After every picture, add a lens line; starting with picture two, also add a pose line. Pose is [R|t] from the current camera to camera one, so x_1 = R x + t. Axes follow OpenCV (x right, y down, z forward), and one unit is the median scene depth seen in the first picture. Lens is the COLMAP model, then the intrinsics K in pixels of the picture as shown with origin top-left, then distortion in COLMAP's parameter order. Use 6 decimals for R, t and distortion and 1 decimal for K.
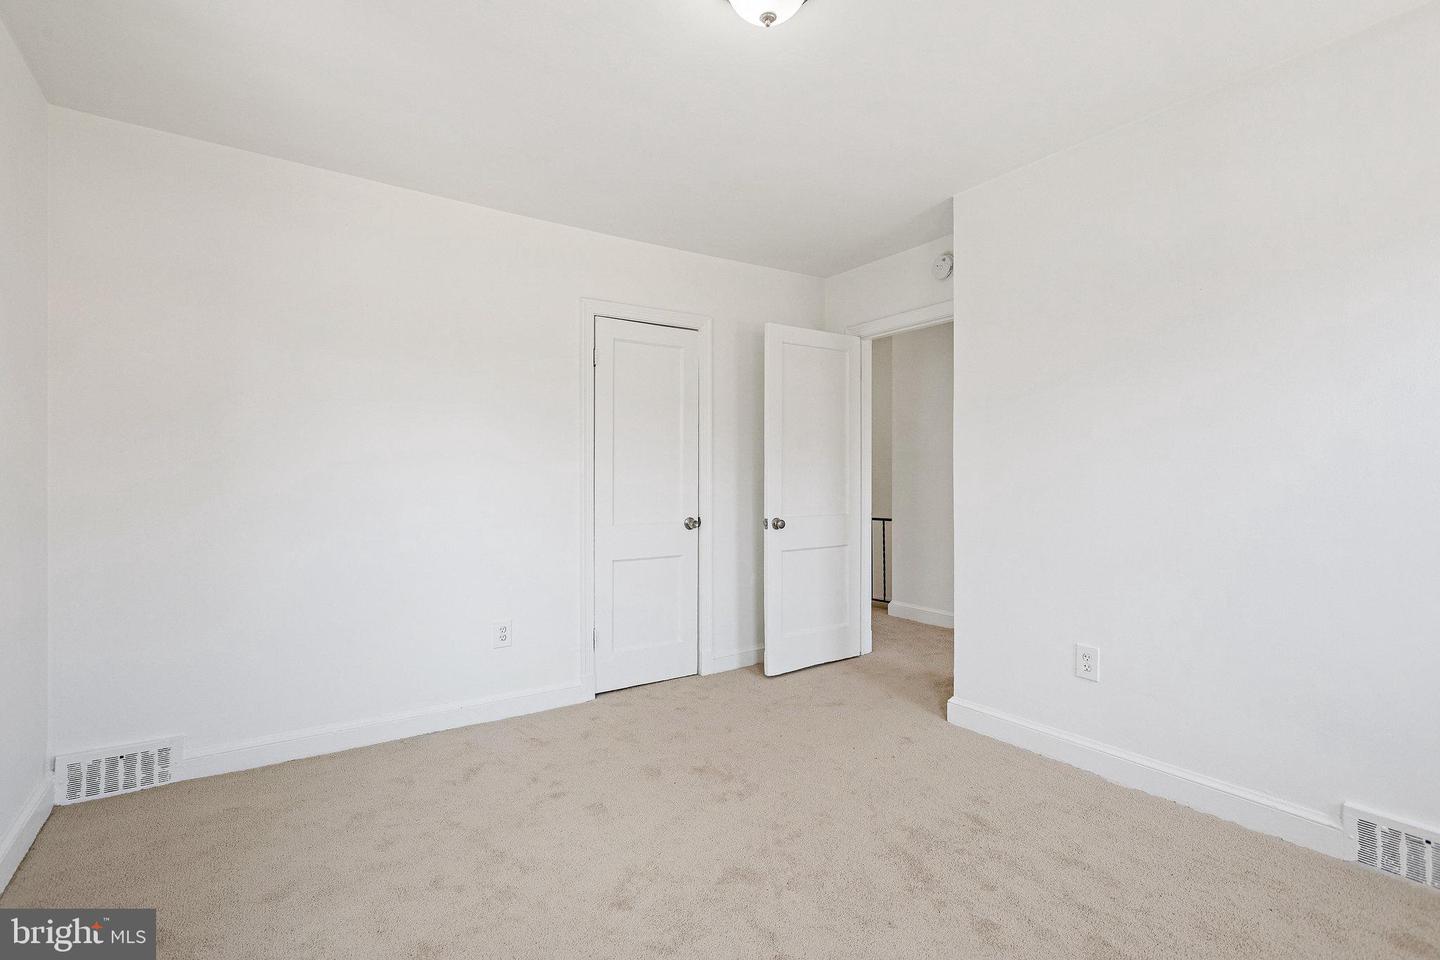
lens RADIAL K [[676.2, 0, 716.3], [0, 676.2, 477.9], [0, 0, 1]] dist [0.002676, 0.000595]
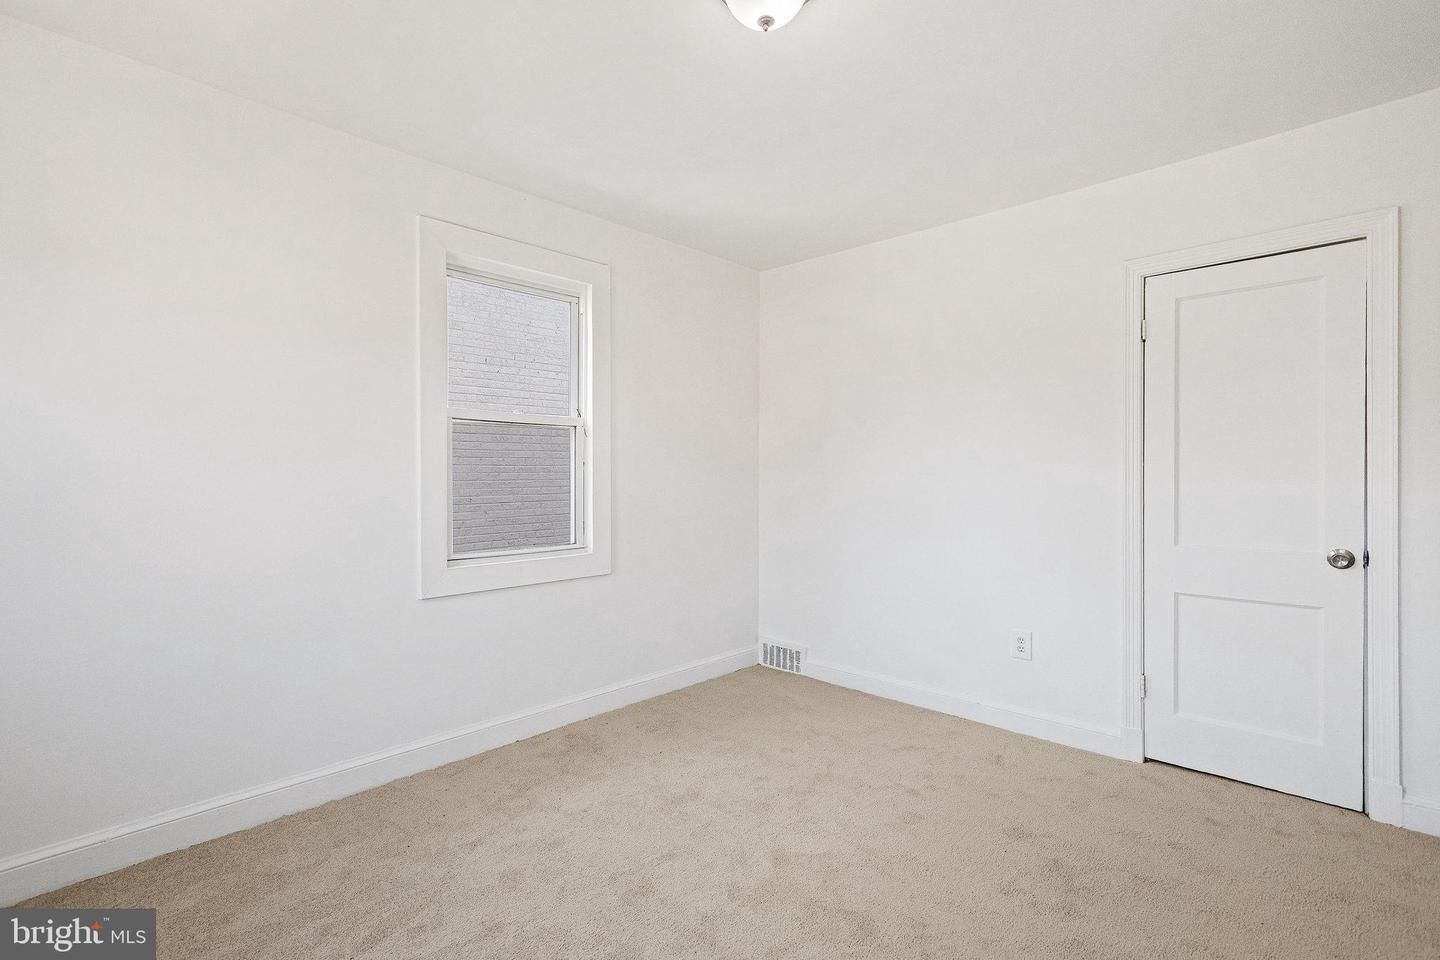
lens RADIAL K [[676.2, 0, 716.3], [0, 676.2, 477.9], [0, 0, 1]] dist [0.002676, 0.000595]
pose [[0.202764, 0.001539, -0.979226, 0.573111], [-0.007018, 0.999975, 0.000118, -0.003269], [0.979203, 0.006848, 0.202770, 0.407152]]
